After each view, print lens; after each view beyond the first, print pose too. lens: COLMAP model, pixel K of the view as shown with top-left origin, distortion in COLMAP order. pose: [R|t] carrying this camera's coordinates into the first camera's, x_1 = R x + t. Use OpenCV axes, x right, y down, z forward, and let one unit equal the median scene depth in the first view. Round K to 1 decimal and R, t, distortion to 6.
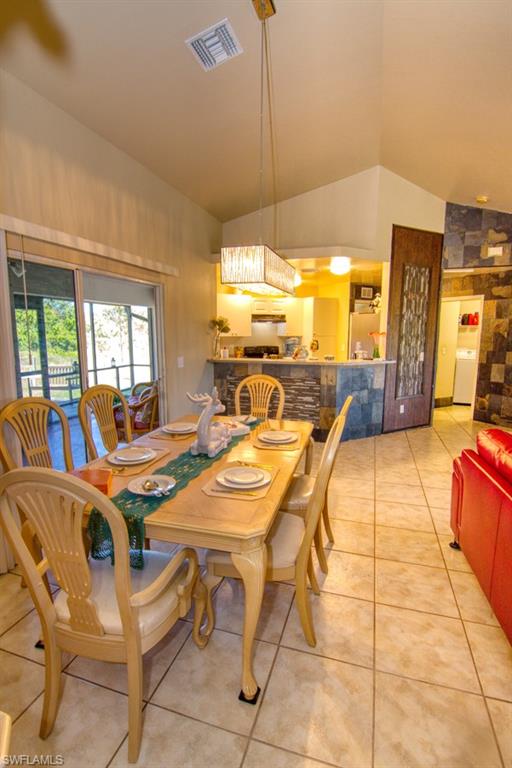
lens RADIAL K [[368.7, 0, 257.7], [0, 368.7, 387.5], [0, 0, 1]] dist [-0.010651, -0.008880]
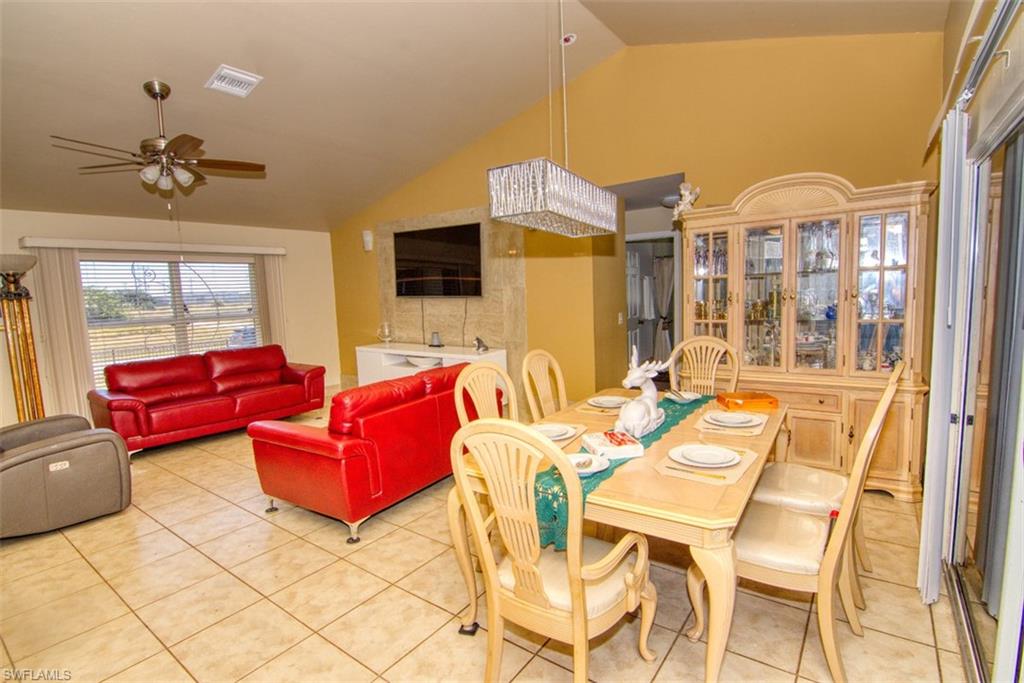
lens RADIAL K [[491.6, 0, 510.2], [0, 491.6, 341.2], [0, 0, 1]] dist [-0.010651, -0.008880]
pose [[-0.944192, 0.001536, 0.329392, -0.089735], [0.087649, 0.965109, 0.246744, -0.130217], [-0.317520, 0.261845, -0.911383, 0.877675]]
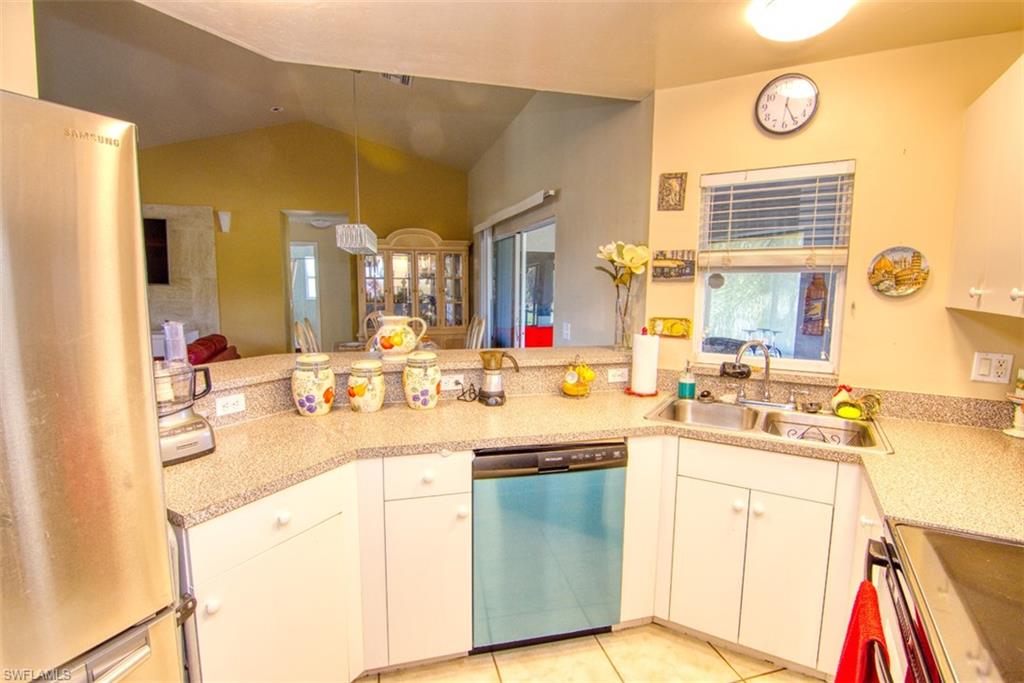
lens RADIAL K [[491.6, 0, 505.9], [0, 491.6, 342.4], [0, 0, 1]] dist [-0.010651, -0.008880]
pose [[-0.842368, 0.056156, -0.535969, 0.263745], [-0.093079, 0.964448, 0.247340, -0.201135], [0.530803, 0.258239, -0.807193, 1.336157]]
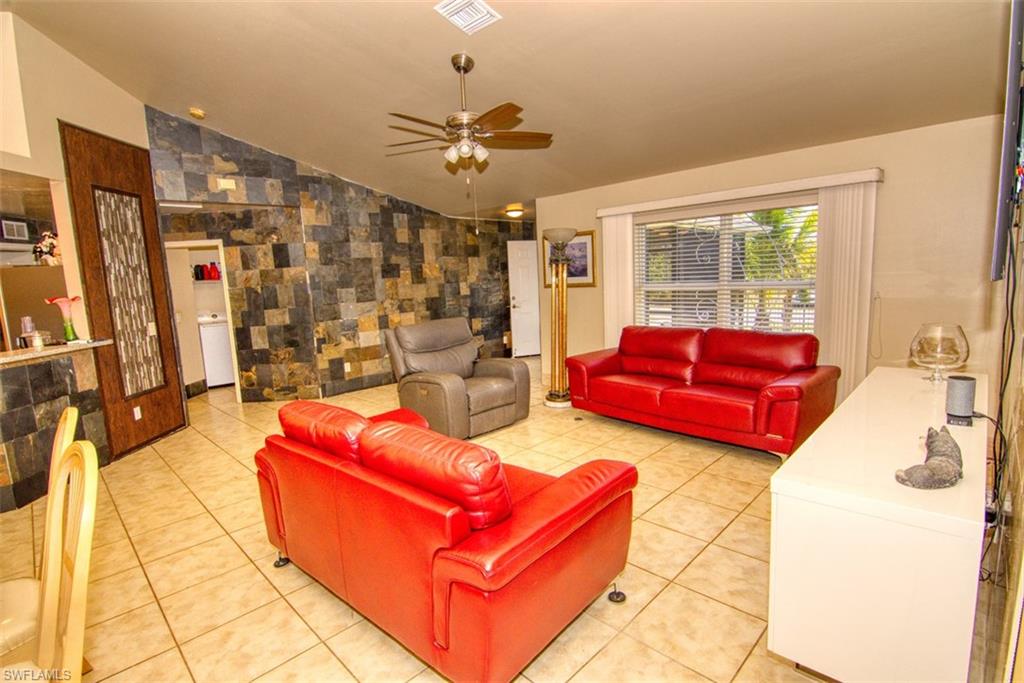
lens RADIAL K [[491.6, 0, 508.2], [0, 491.6, 344.3], [0, 0, 1]] dist [-0.010651, -0.008880]
pose [[0.465087, -0.148311, 0.872753, -0.030718], [0.182911, 0.980692, 0.069181, 0.000483], [-0.866162, 0.127461, 0.483235, 0.018556]]
